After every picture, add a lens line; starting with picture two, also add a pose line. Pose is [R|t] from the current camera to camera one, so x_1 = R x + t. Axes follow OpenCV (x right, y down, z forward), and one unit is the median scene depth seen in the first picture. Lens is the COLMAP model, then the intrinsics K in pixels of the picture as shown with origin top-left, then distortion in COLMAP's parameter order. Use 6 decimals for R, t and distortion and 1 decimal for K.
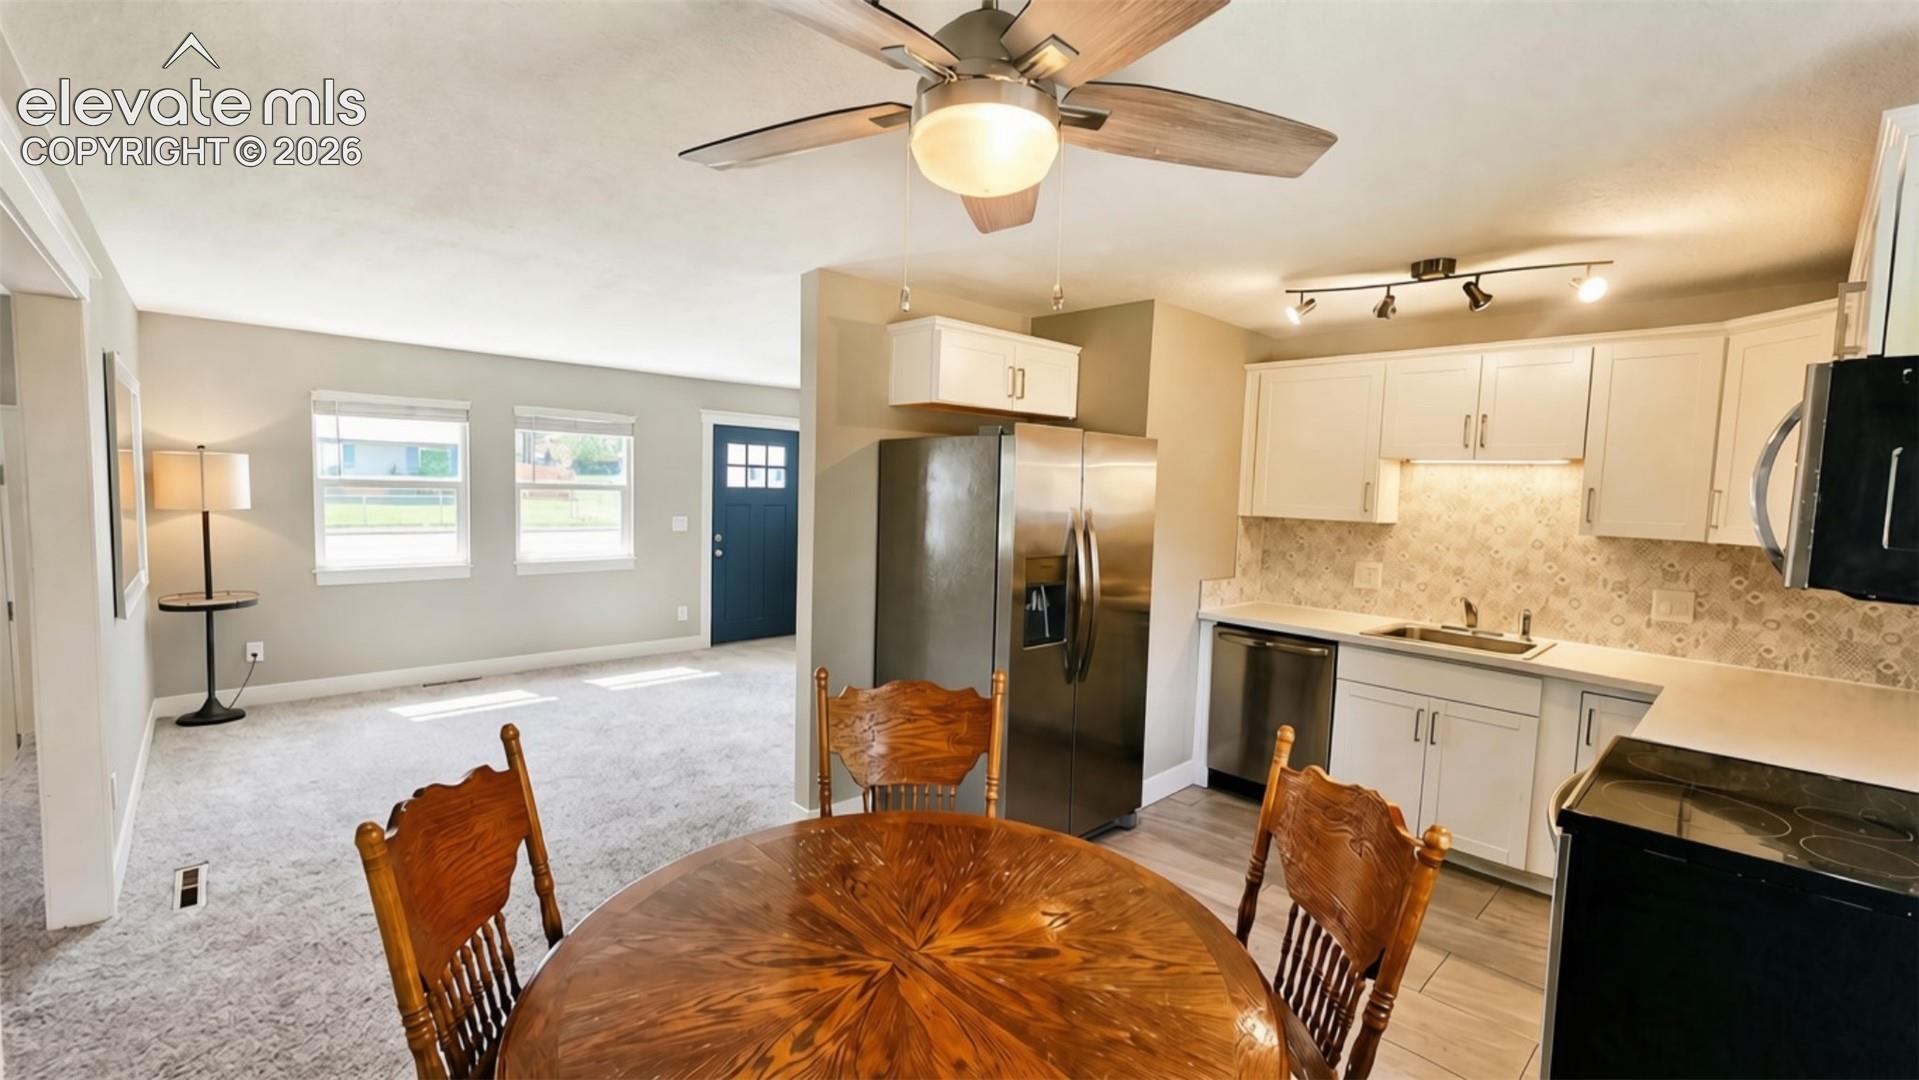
lens RADIAL K [[795.3, 0, 965.9], [0, 795.3, 538.1], [0, 0, 1]] dist [0.002514, 0.000070]
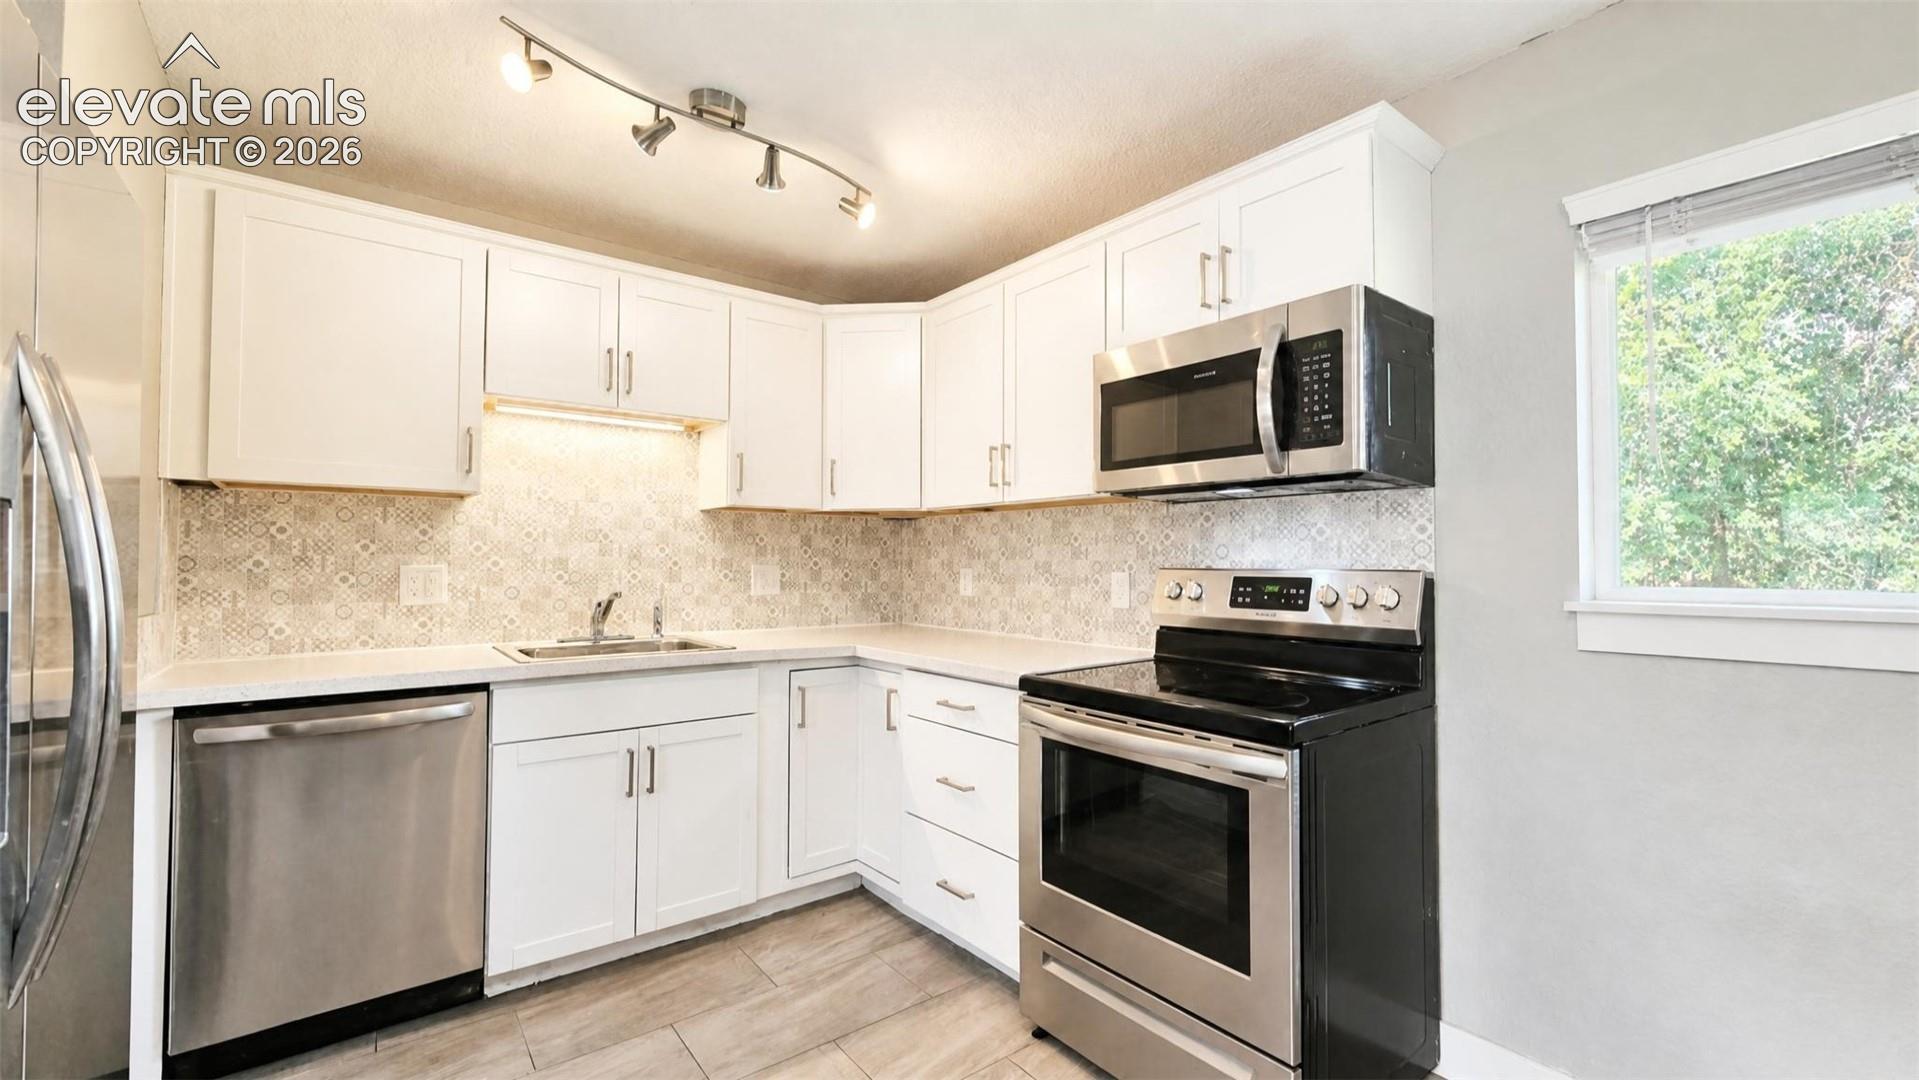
lens RADIAL K [[789.2, 0, 970.1], [0, 789.2, 542.7], [0, 0, 1]] dist [-0.001051, 0.000034]
pose [[0.104052, -0.009186, 0.994529, -0.079514], [0.073302, 0.997309, 0.001543, 0.052940], [-0.991867, 0.072741, 0.104446, 0.598158]]
